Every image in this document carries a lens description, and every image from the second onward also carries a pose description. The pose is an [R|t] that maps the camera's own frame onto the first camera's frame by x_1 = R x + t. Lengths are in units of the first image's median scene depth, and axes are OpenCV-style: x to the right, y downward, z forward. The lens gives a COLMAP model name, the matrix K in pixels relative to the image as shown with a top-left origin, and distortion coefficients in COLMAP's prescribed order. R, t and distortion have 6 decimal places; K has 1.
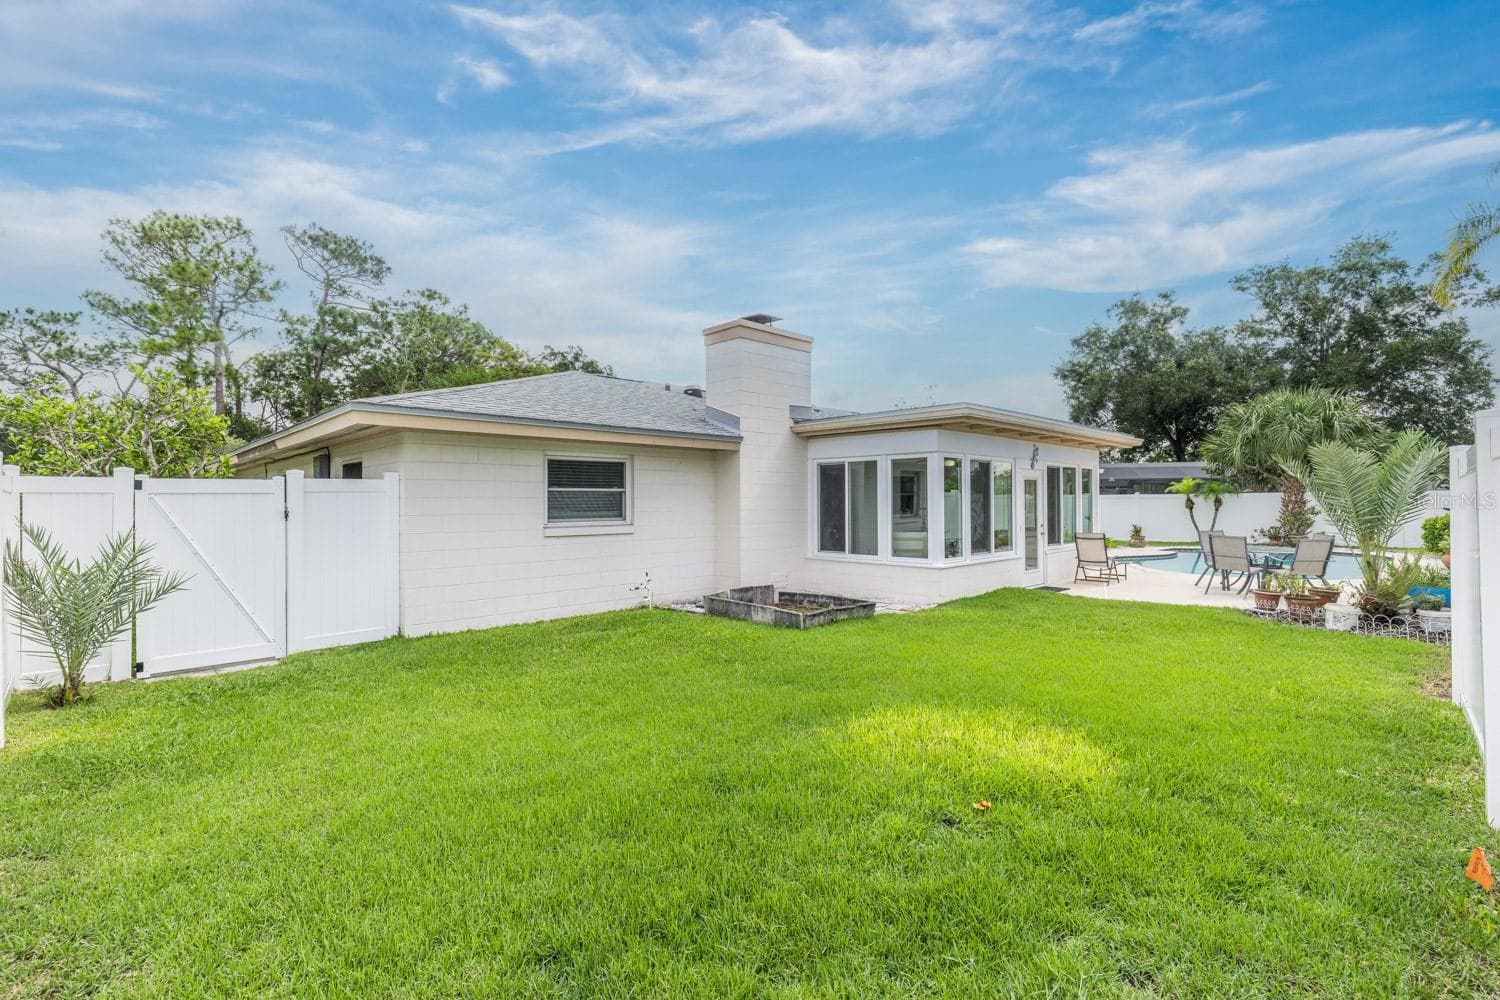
lens RADIAL K [[681.7, 0, 750.0], [0, 681.7, 500.0], [0, 0, 1]] dist [-0.001233, -0.000117]
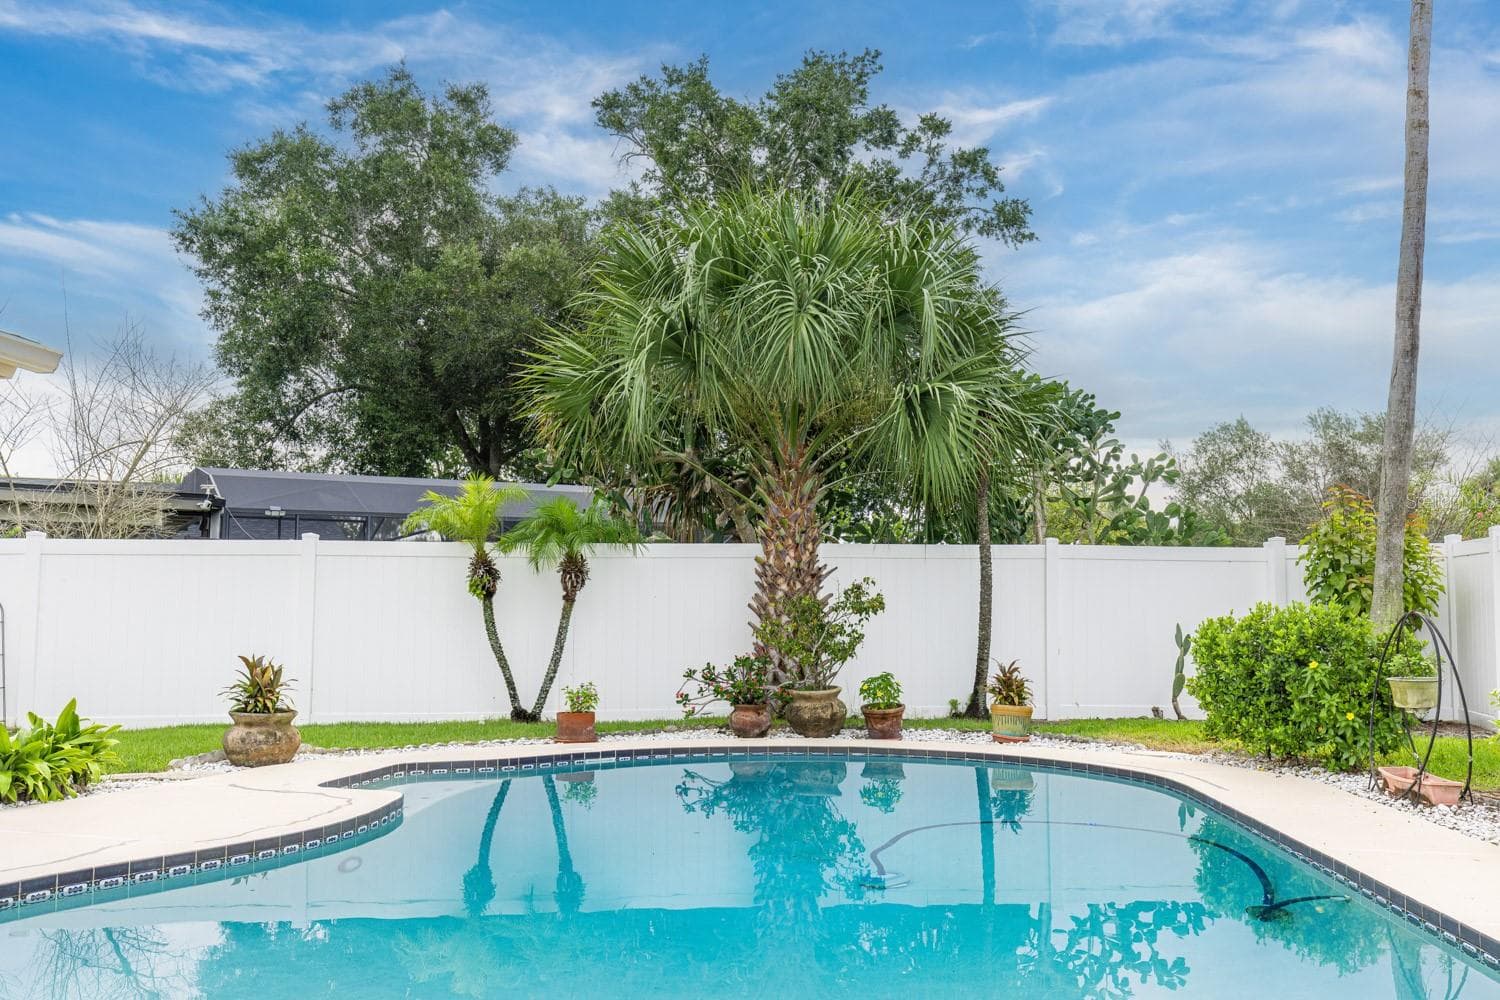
lens RADIAL K [[1357.0, 0, 750.0], [0, 1357.0, 500.0], [0, 0, 1]] dist [0.012137, 0.006049]
pose [[0.736152, 0.068894, 0.673300, 0.708333], [-0.008122, 0.995633, -0.092996, 0.046808], [-0.676767, 0.062991, 0.733497, 1.053052]]
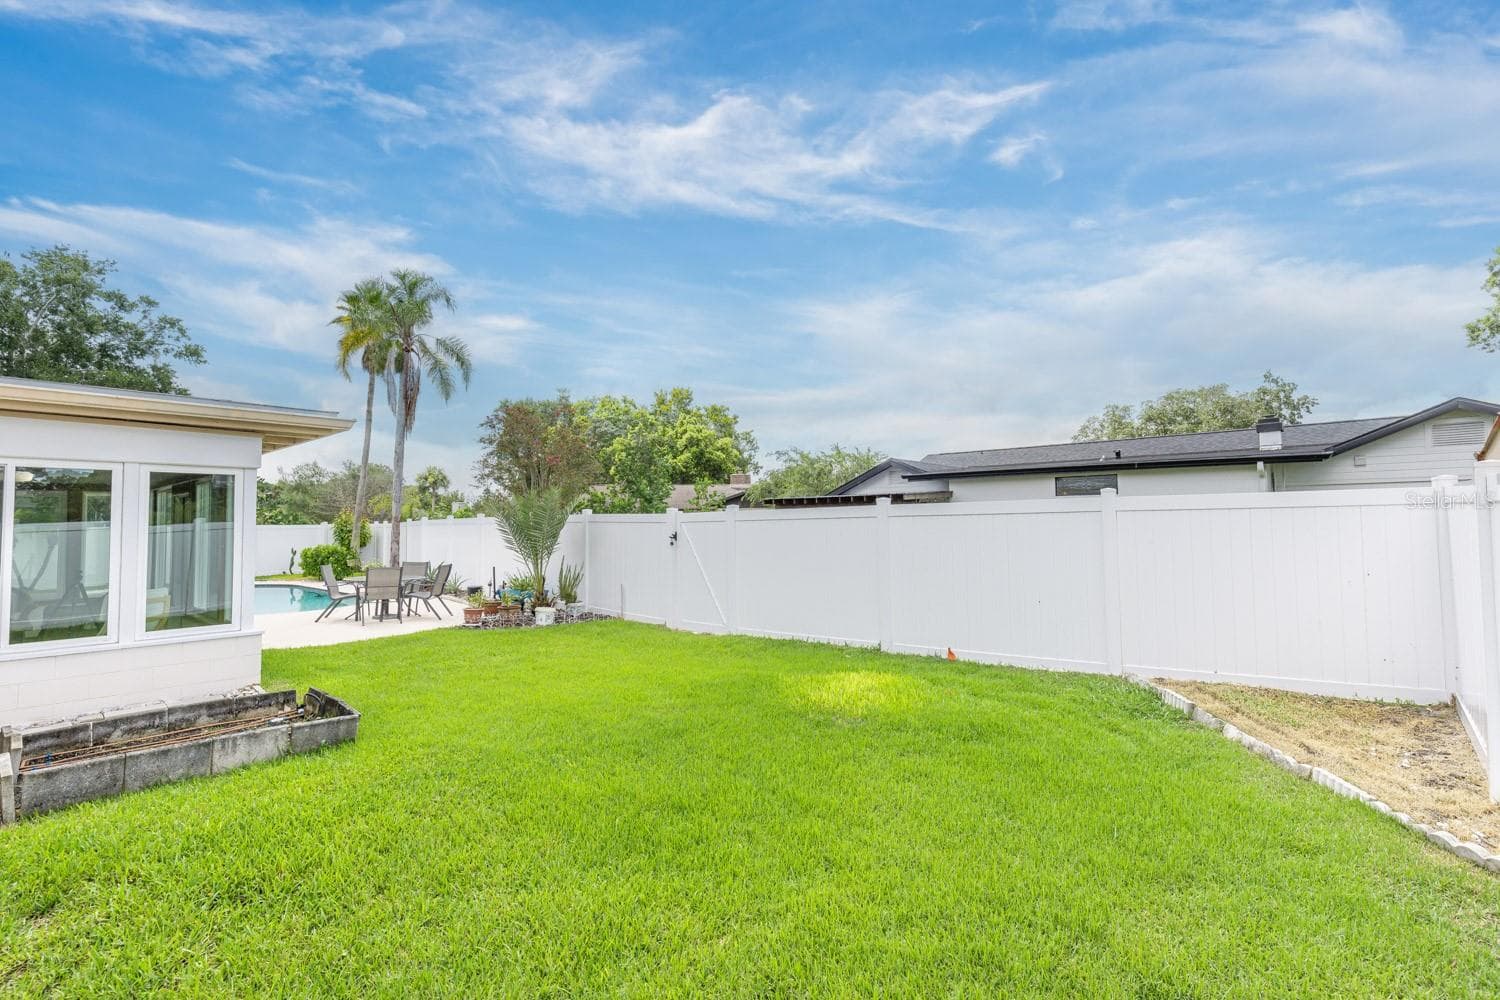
lens RADIAL K [[703.9, 0, 751.8], [0, 703.9, 535.3], [0, 0, 1]] dist [0.000812, 0.000289]
pose [[-0.084782, -0.009160, 0.996357, -0.435138], [0.004910, 0.999942, 0.009611, -0.006536], [-0.996387, 0.005707, -0.084732, 0.479144]]
